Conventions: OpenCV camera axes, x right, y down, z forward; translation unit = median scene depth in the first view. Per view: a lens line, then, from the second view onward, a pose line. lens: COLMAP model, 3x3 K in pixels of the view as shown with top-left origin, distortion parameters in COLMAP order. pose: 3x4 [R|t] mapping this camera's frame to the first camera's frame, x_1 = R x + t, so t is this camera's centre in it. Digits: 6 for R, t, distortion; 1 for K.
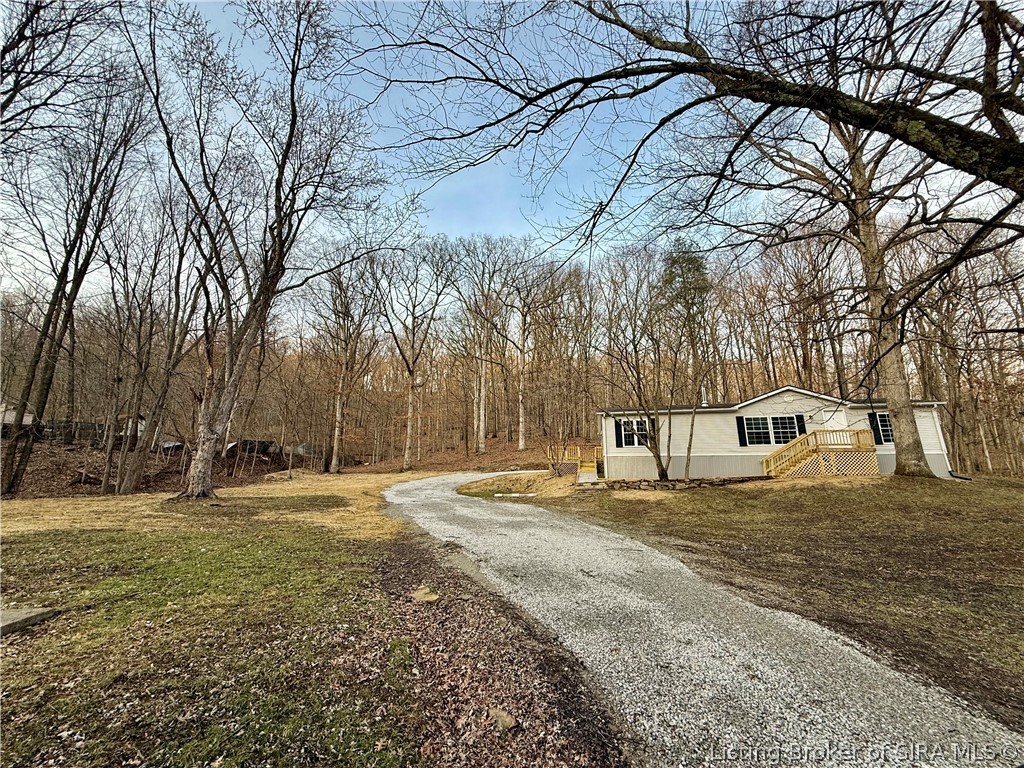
lens RADIAL K [[406.5, 0, 509.8], [0, 406.5, 384.3], [0, 0, 1]] dist [0.000441, -0.000066]
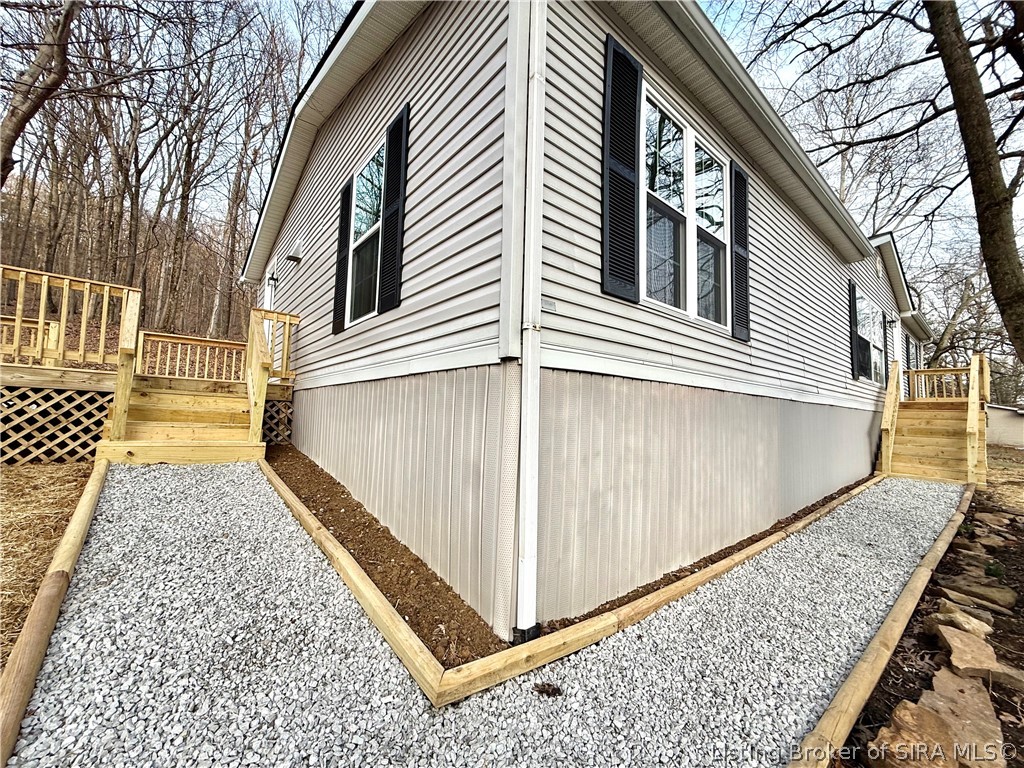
lens RADIAL K [[406.5, 0, 509.8], [0, 406.5, 384.3], [0, 0, 1]] dist [0.000441, -0.000066]
pose [[0.615617, 0.072520, 0.784702, 0.178732], [-0.218691, 0.972368, 0.081704, 0.187815], [-0.757093, -0.221906, 0.614465, 1.019129]]
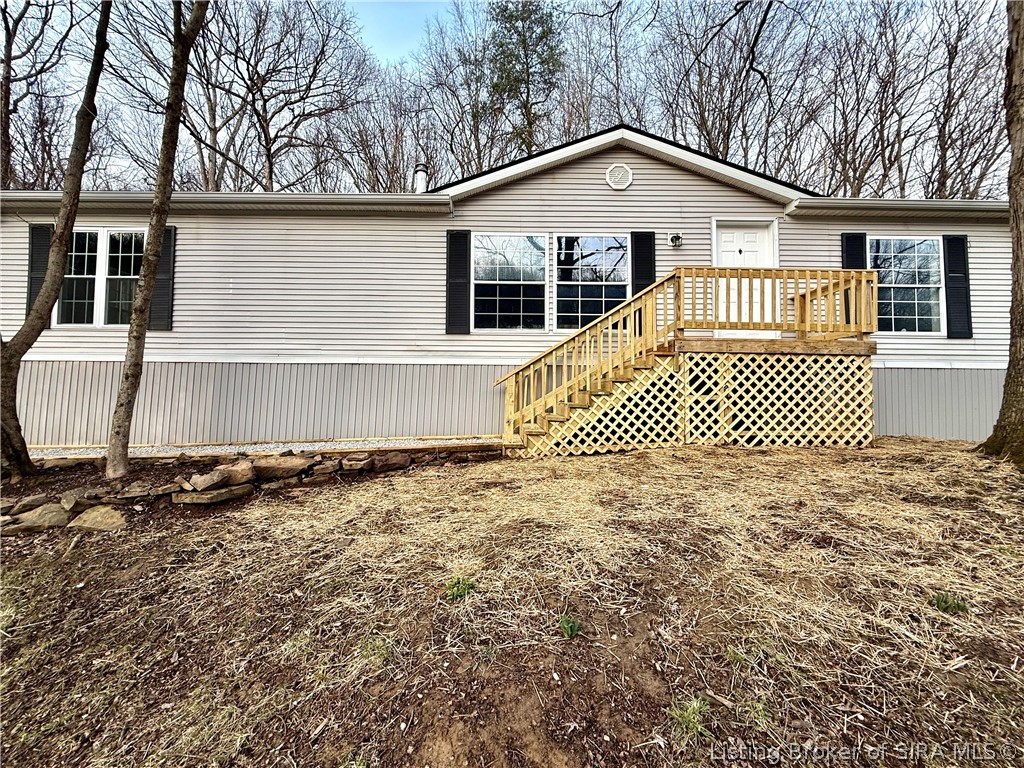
lens RADIAL K [[406.5, 0, 509.8], [0, 406.5, 384.3], [0, 0, 1]] dist [0.000441, -0.000066]
pose [[0.975310, 0.009144, 0.220652, 0.552741], [-0.054500, 0.978206, 0.200356, 0.128939], [-0.214011, -0.207434, 0.954552, 0.715433]]
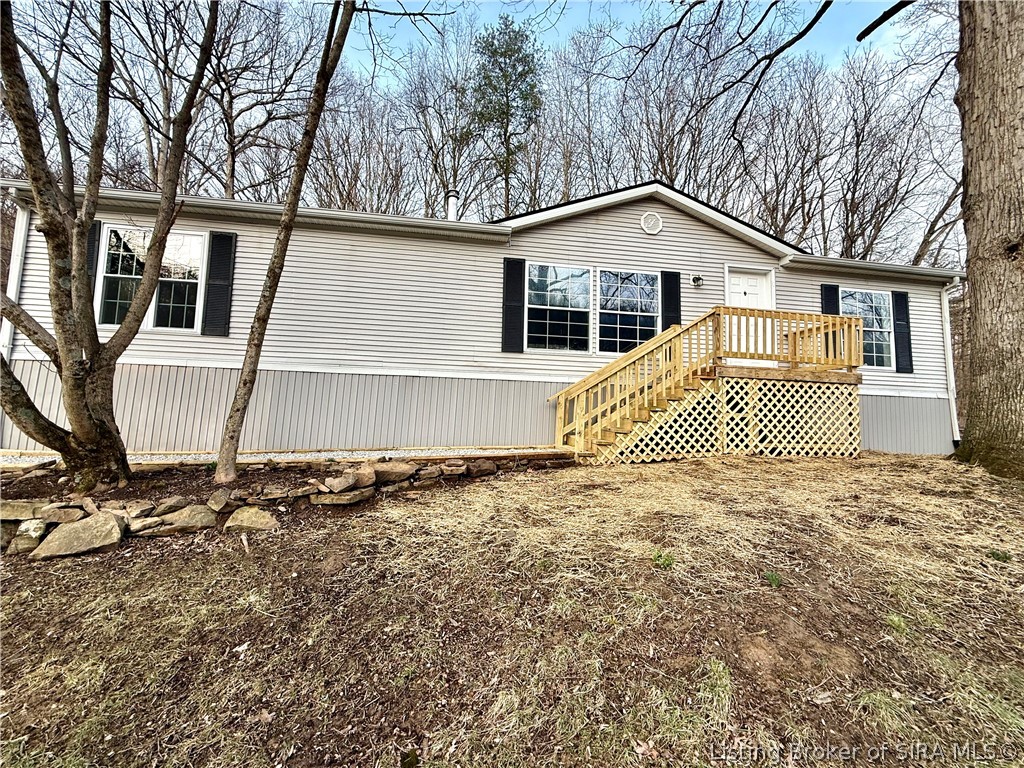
lens RADIAL K [[406.5, 0, 509.8], [0, 406.5, 384.3], [0, 0, 1]] dist [0.000441, -0.000066]
pose [[0.933805, 0.048178, 0.354524, 0.467022], [-0.107996, 0.982628, 0.150925, 0.130885], [-0.341094, -0.179222, 0.922786, 0.711848]]
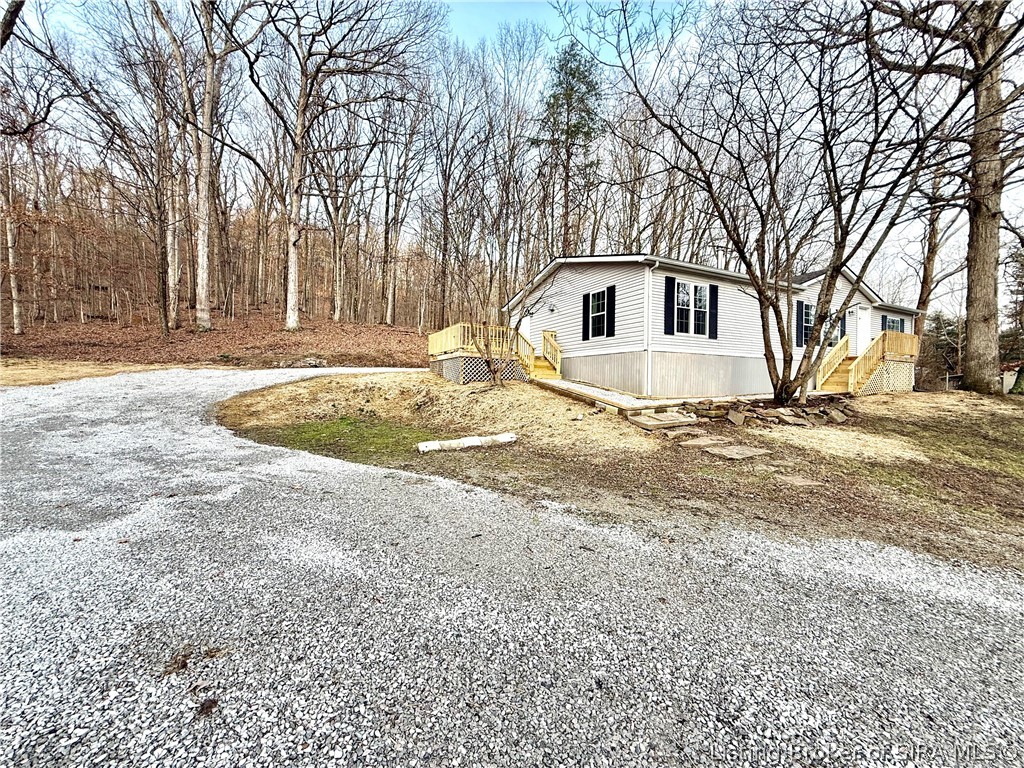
lens RADIAL K [[406.5, 0, 509.8], [0, 406.5, 384.3], [0, 0, 1]] dist [0.000441, -0.000066]
pose [[0.777121, -0.000957, 0.629351, -0.210203], [-0.160937, 0.966448, 0.200194, 0.156235], [-0.608427, -0.256860, 0.750893, 0.781438]]
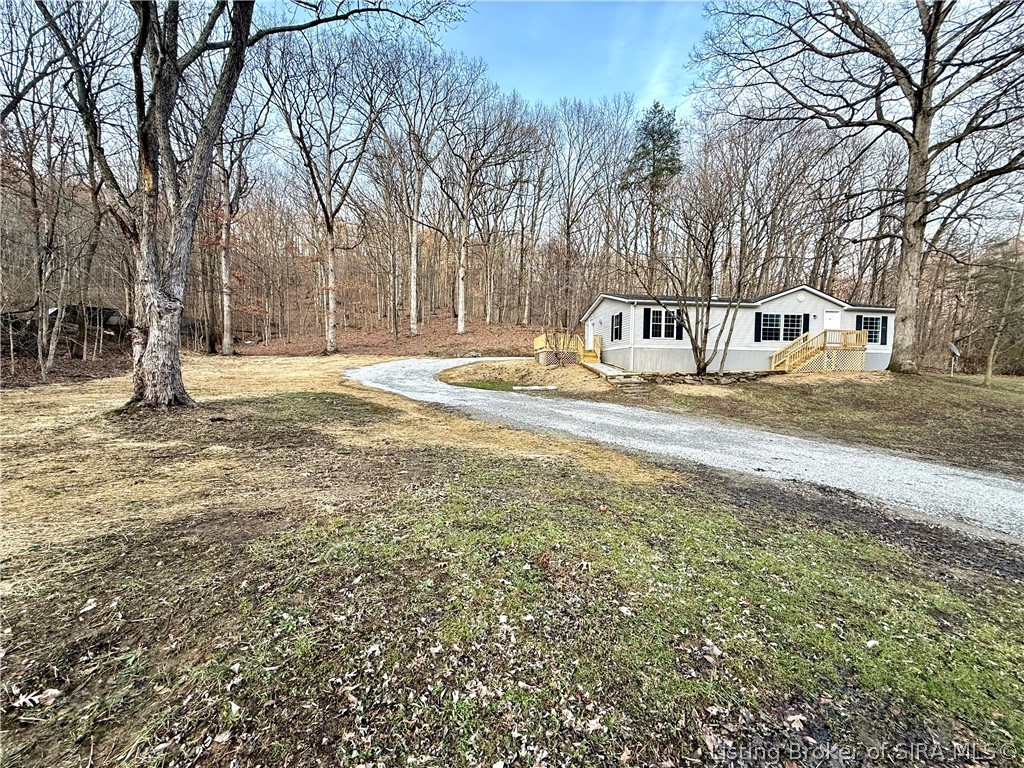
lens RADIAL K [[406.5, 0, 509.8], [0, 406.5, 384.3], [0, 0, 1]] dist [0.000441, -0.000066]
pose [[0.946984, -0.006093, 0.321224, -0.357327], [-0.086209, 0.958336, 0.272324, 0.029259], [-0.309500, -0.285579, 0.907003, 0.228587]]
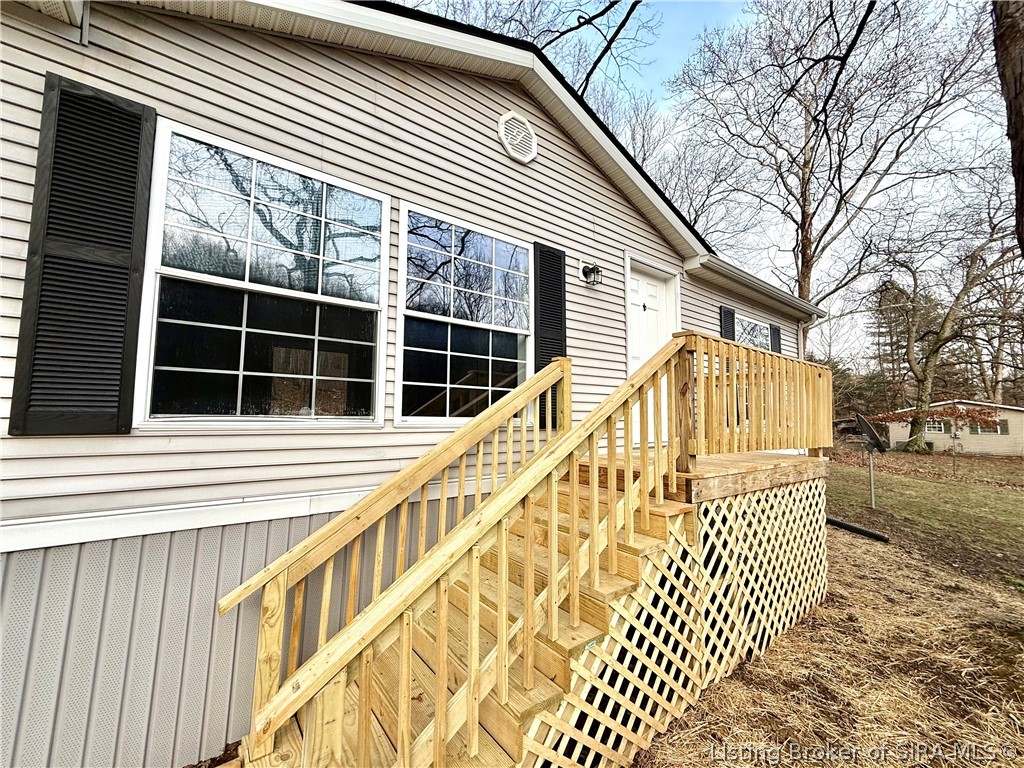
lens RADIAL K [[406.5, 0, 509.8], [0, 406.5, 384.3], [0, 0, 1]] dist [0.000441, -0.000066]
pose [[0.653909, 0.061372, 0.754080, 0.575207], [-0.188084, 0.978601, 0.083454, 0.119672], [-0.732822, -0.196402, 0.651459, 0.889558]]
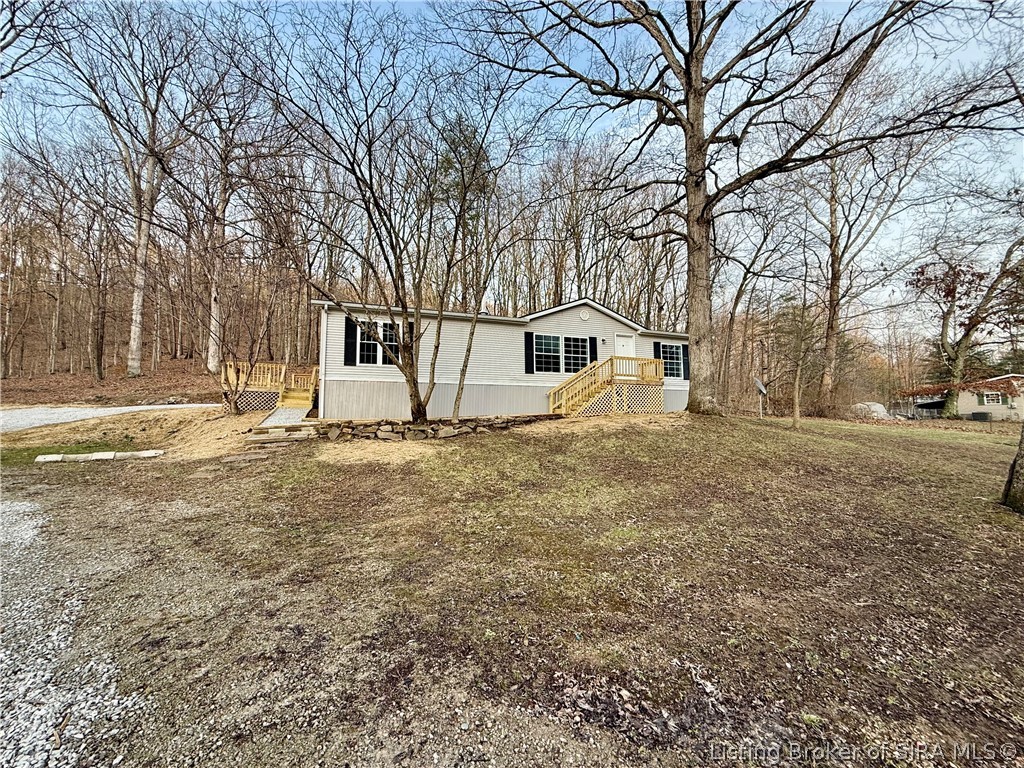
lens RADIAL K [[406.5, 0, 509.8], [0, 406.5, 384.3], [0, 0, 1]] dist [0.000441, -0.000066]
pose [[0.832976, 0.037716, 0.552023, 0.151742], [-0.123082, 0.985308, 0.118404, 0.091412], [-0.539446, -0.166572, 0.825380, 0.426769]]
